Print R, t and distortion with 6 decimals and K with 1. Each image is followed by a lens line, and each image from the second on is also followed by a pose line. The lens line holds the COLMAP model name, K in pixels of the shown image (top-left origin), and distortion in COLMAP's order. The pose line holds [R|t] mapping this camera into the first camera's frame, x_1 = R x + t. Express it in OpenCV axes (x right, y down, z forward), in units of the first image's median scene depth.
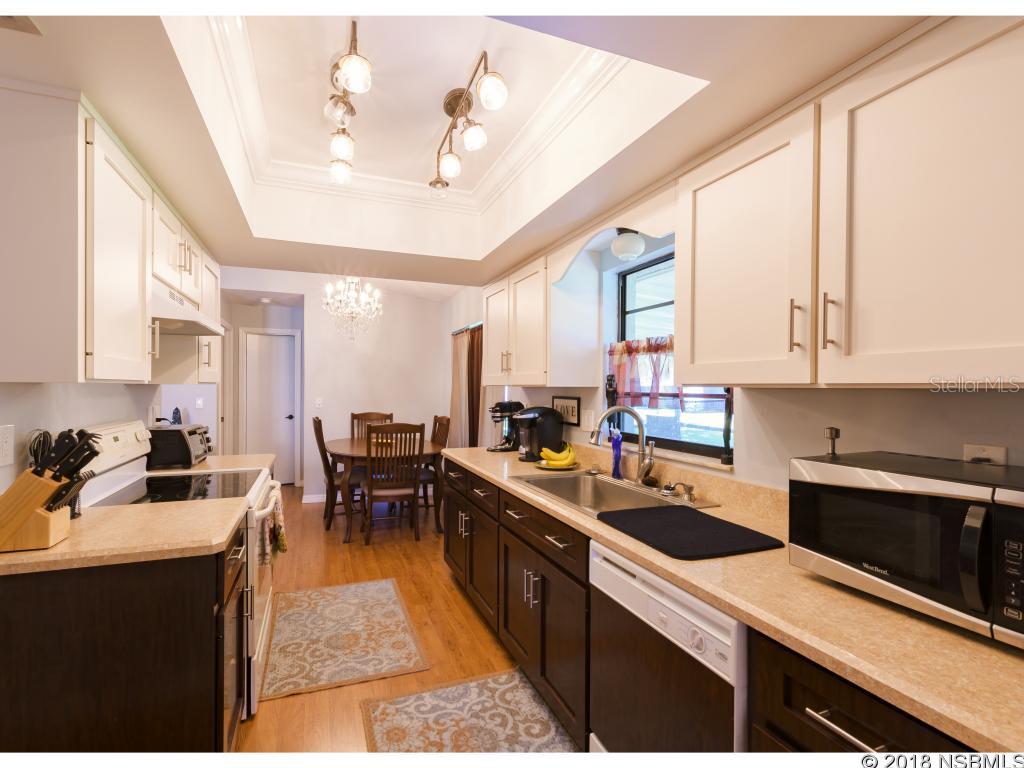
lens RADIAL K [[486.3, 0, 500.8], [0, 486.3, 389.5], [0, 0, 1]] dist [0.004868, 0.000224]
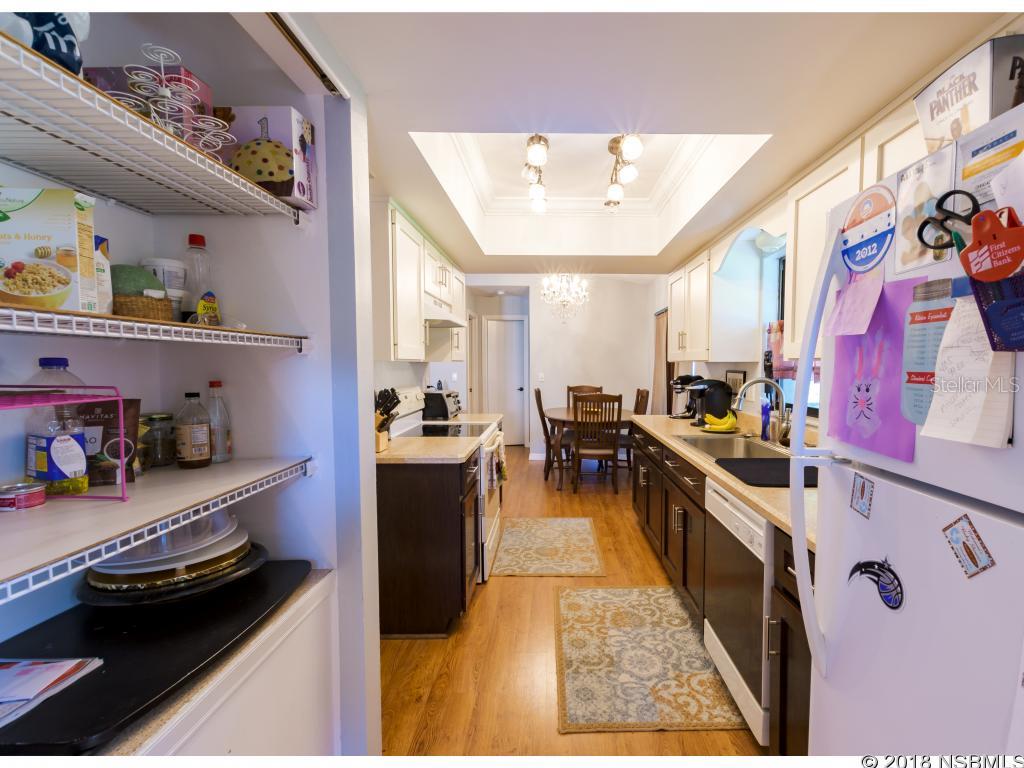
lens RADIAL K [[487.8, 0, 558.2], [0, 487.8, 389.0], [0, 0, 1]] dist [-0.000627, 0.000093]
pose [[0.939675, 0.011940, -0.341860, 0.158125], [0.003942, 0.998946, 0.045725, 0.004643], [0.342046, -0.044314, 0.938638, -0.232743]]
